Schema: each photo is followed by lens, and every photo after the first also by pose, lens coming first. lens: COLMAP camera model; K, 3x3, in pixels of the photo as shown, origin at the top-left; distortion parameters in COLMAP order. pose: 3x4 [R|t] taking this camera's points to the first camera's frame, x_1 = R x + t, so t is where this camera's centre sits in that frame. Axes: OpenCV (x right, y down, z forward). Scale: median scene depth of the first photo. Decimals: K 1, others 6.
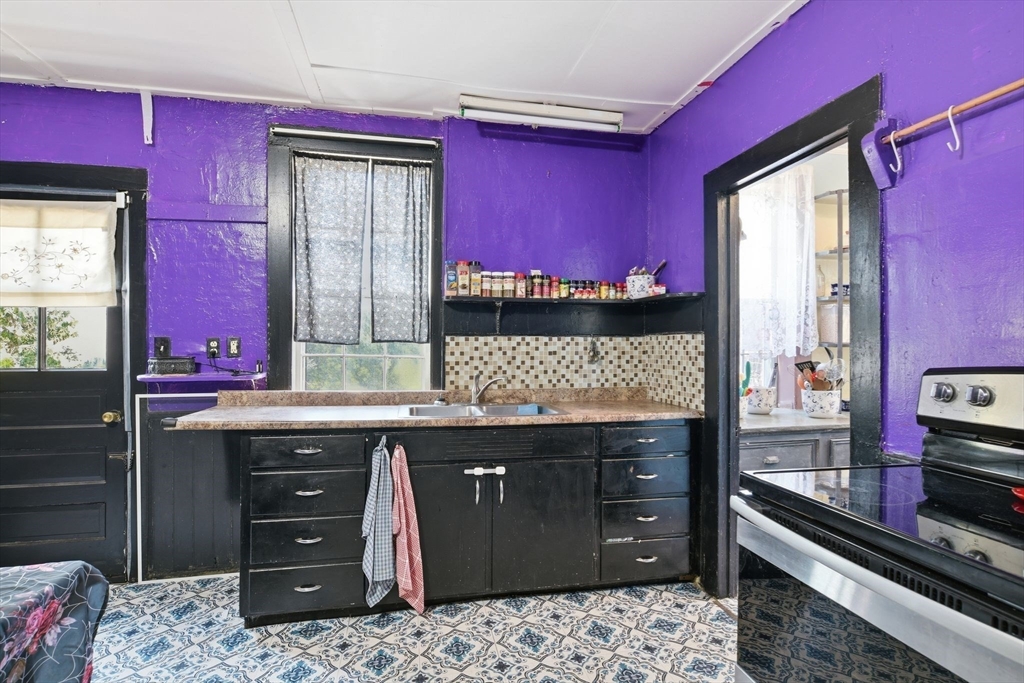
lens RADIAL K [[515.0, 0, 510.9], [0, 515.0, 339.6], [0, 0, 1]] dist [-0.010845, 0.005517]
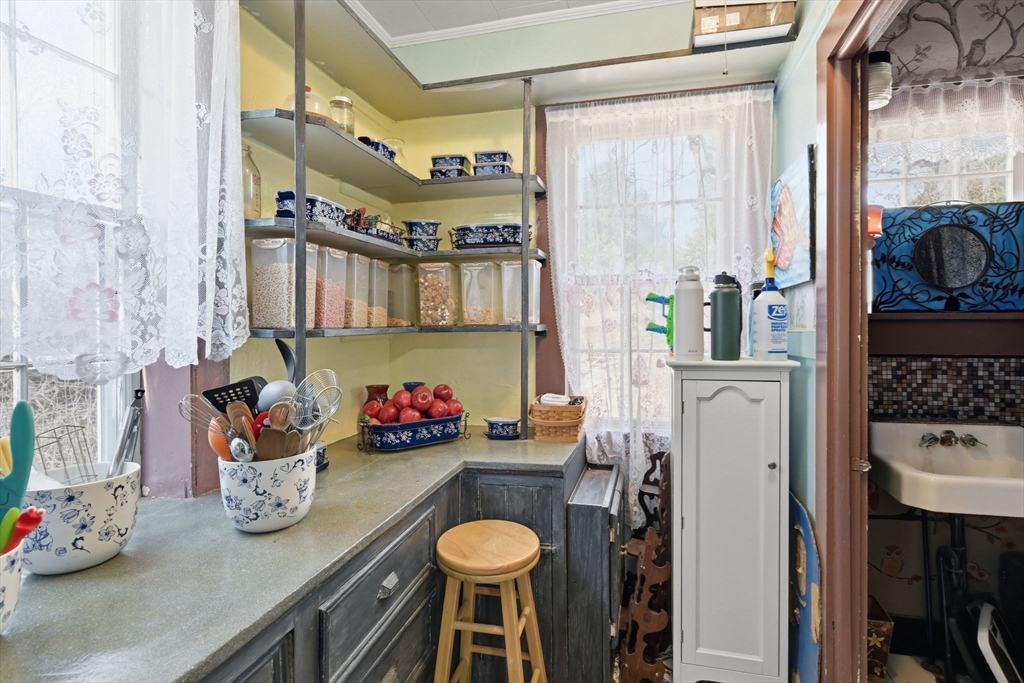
lens RADIAL K [[515.0, 0, 514.4], [0, 515.0, 332.7], [0, 0, 1]] dist [-0.010845, 0.005517]
pose [[0.434175, -0.009080, 0.900783, 0.318184], [0.002934, 0.999958, 0.008665, 0.006235], [-0.900824, -0.001119, 0.434184, 0.628373]]
